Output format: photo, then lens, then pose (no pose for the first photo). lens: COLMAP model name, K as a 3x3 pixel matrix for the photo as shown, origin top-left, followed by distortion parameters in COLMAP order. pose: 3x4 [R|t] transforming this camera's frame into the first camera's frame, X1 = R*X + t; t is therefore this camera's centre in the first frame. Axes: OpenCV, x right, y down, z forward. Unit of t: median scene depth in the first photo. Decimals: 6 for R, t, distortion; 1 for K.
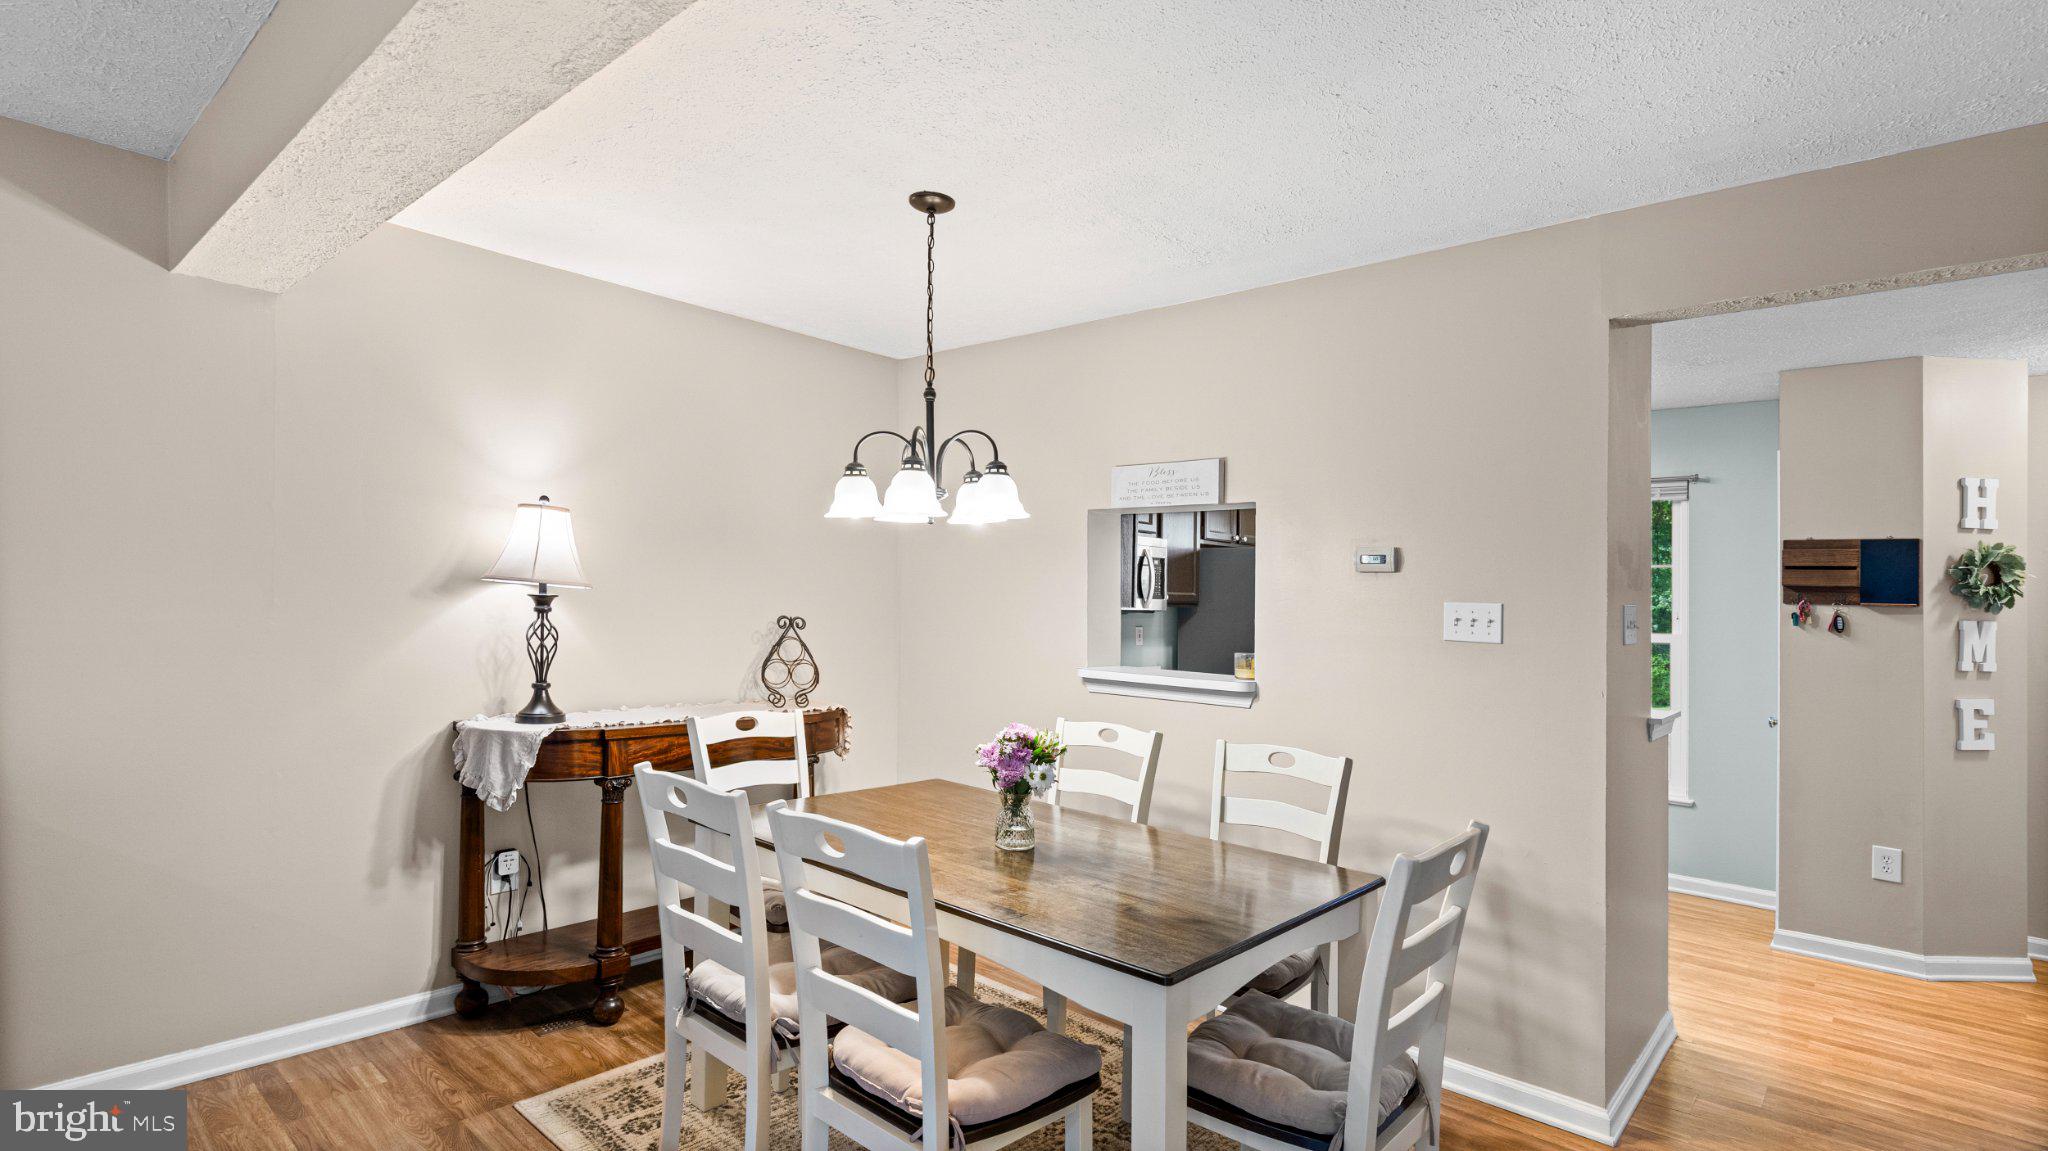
lens RADIAL K [[1017.5, 0, 1024.0], [0, 1017.5, 575.5], [0, 0, 1]] dist [0.023518, 0.000155]
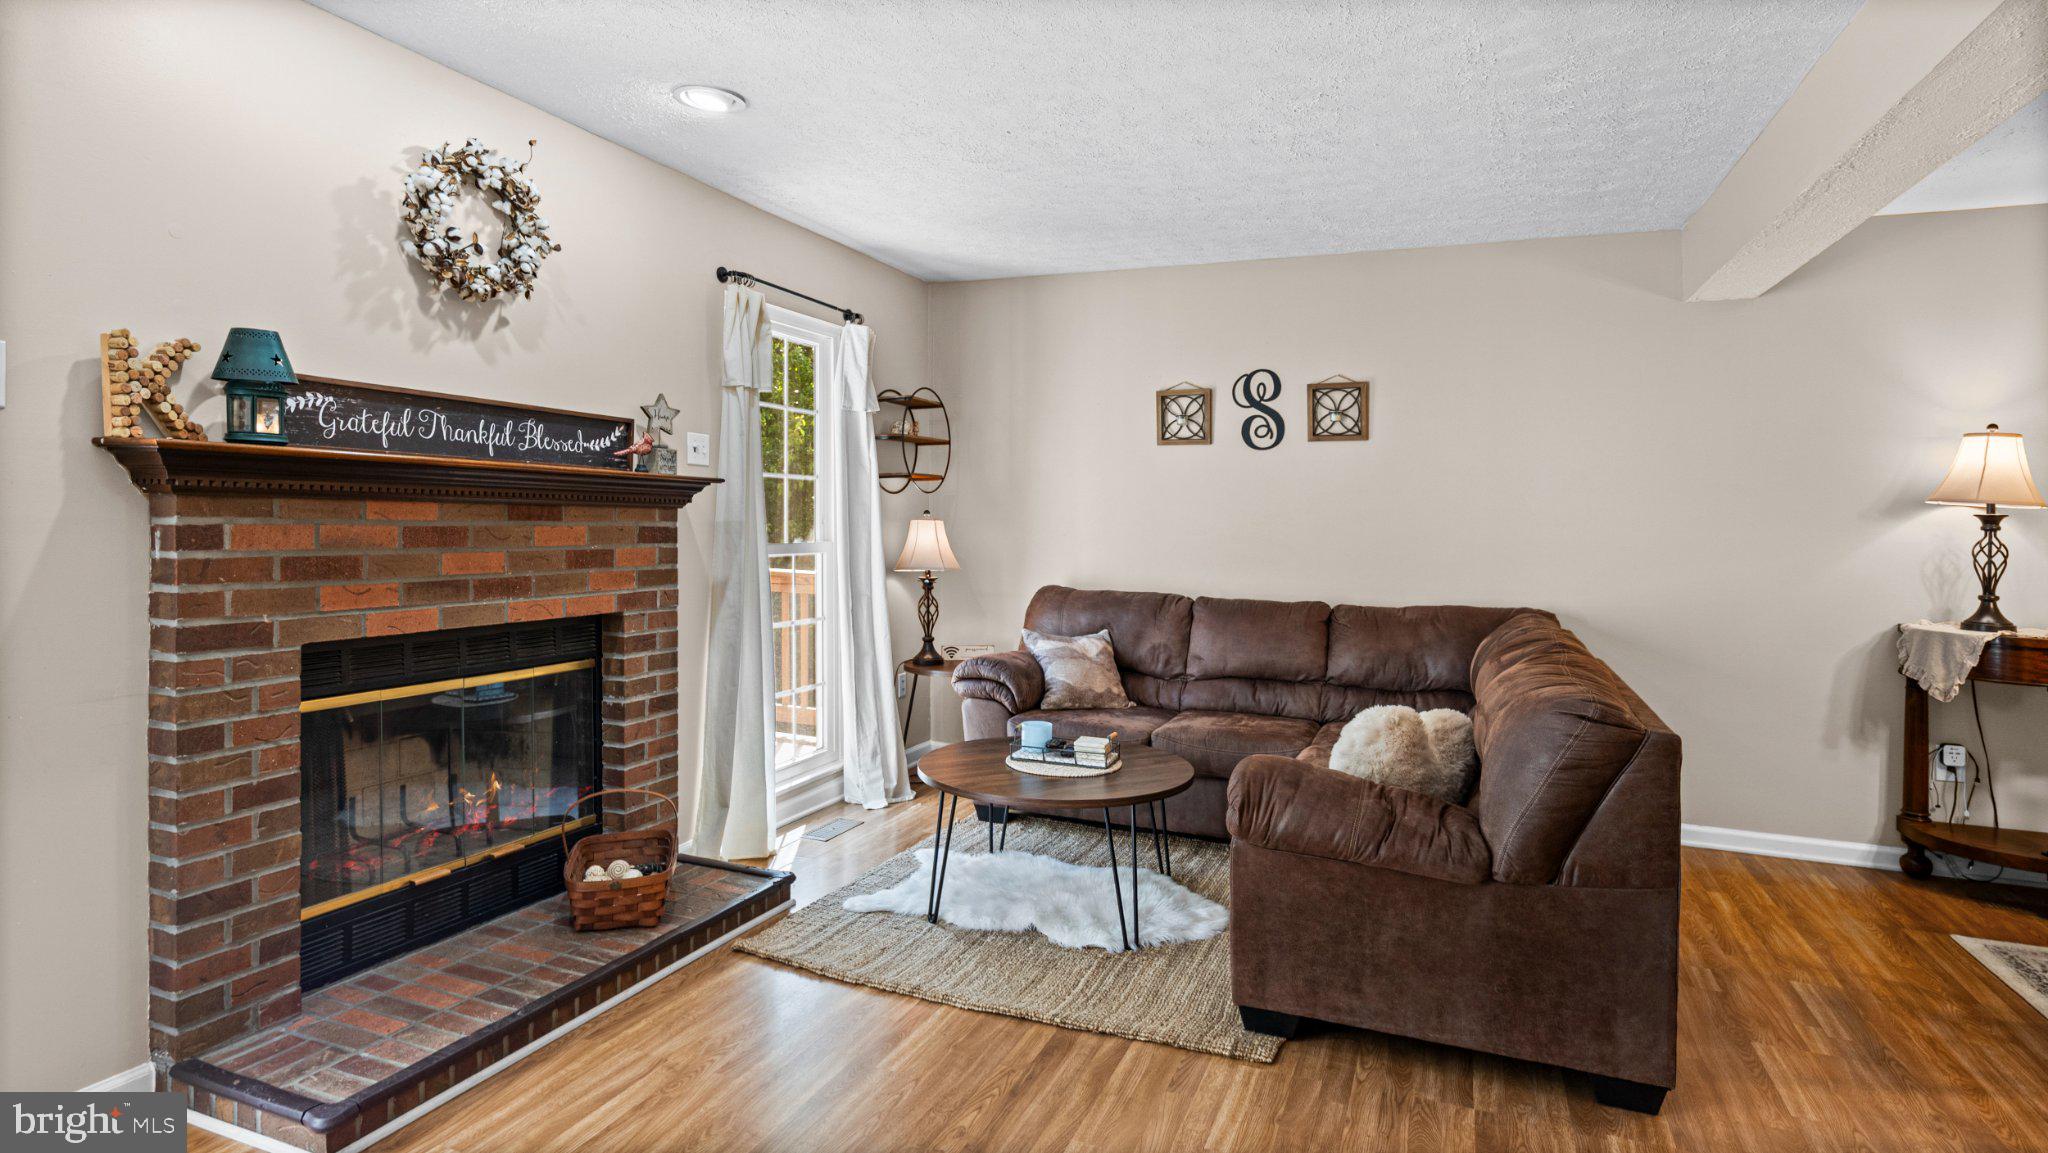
lens RADIAL K [[1026.9, 0, 1016.4], [0, 1026.9, 562.8], [0, 0, 1]] dist [0.000598, 0.000856]
pose [[0.328810, 0.022627, -0.944125, 0.232101], [0.013952, 0.999487, 0.028813, 0.023662], [0.944293, -0.022647, 0.328326, -0.356892]]
